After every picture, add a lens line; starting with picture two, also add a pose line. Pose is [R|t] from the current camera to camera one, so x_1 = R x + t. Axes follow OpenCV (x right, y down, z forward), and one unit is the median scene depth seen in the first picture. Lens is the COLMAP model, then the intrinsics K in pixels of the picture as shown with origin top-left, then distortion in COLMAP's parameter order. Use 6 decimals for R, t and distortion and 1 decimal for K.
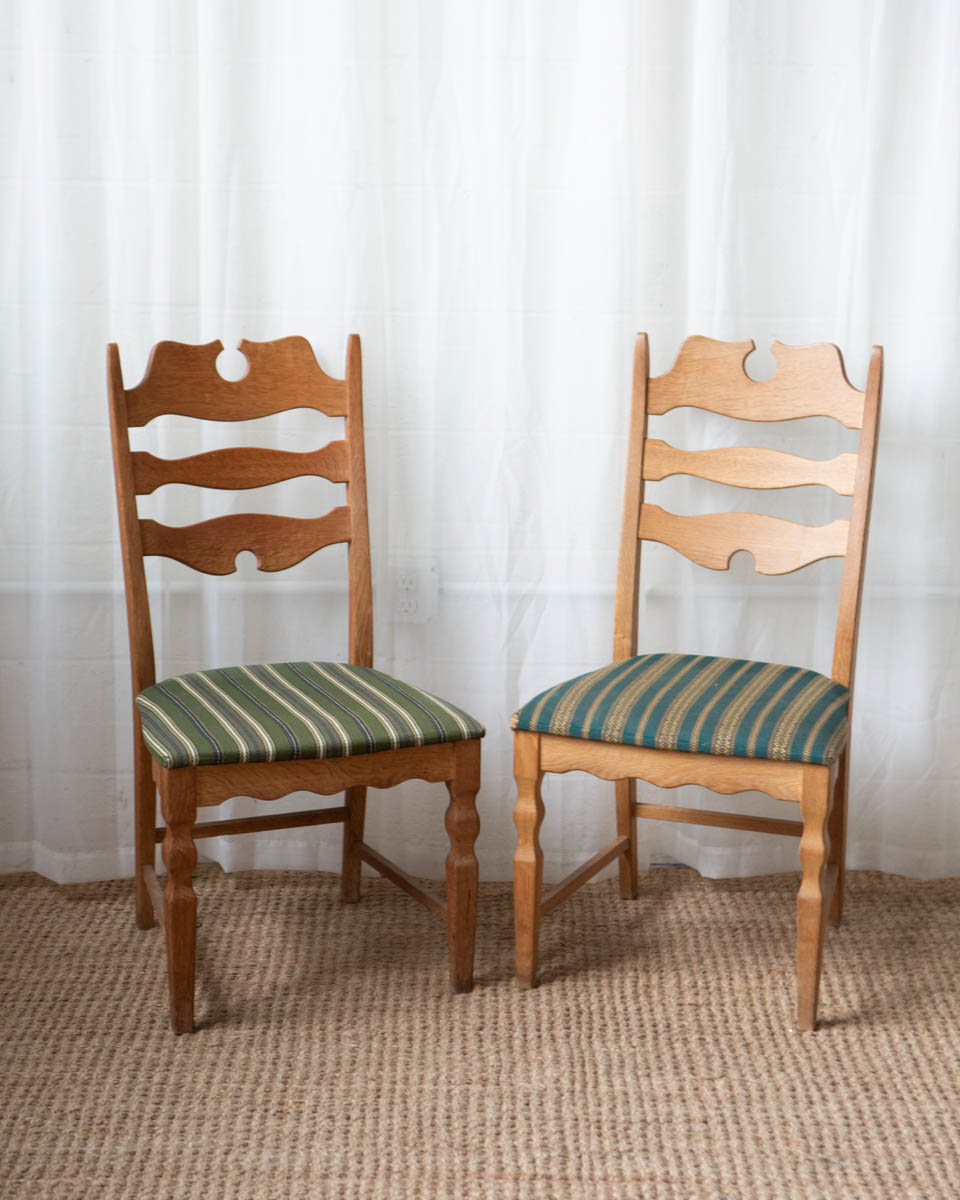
lens RADIAL K [[2078.9, 0, 476.3], [0, 2078.9, 601.8], [0, 0, 1]] dist [-0.046797, 0.000000]
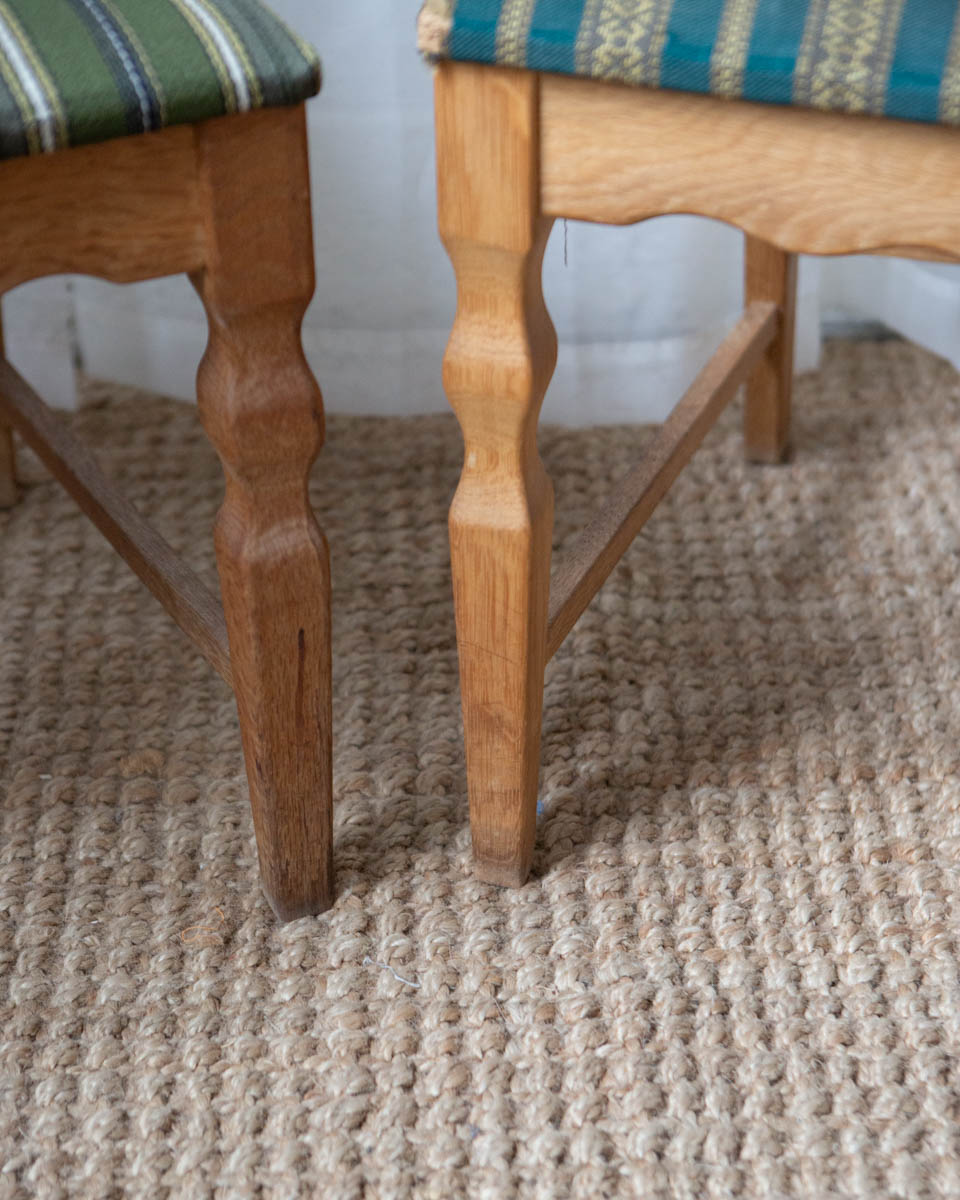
lens RADIAL K [[2080.0, 0, 472.4], [0, 2080.0, 601.3], [0, 0, 1]] dist [0.092119, 0.000000]
pose [[0.998792, -0.043743, 0.022377, 0.014048], [0.031225, 0.916722, 0.398303, 0.020633], [-0.037936, -0.397123, 0.916981, 0.735255]]
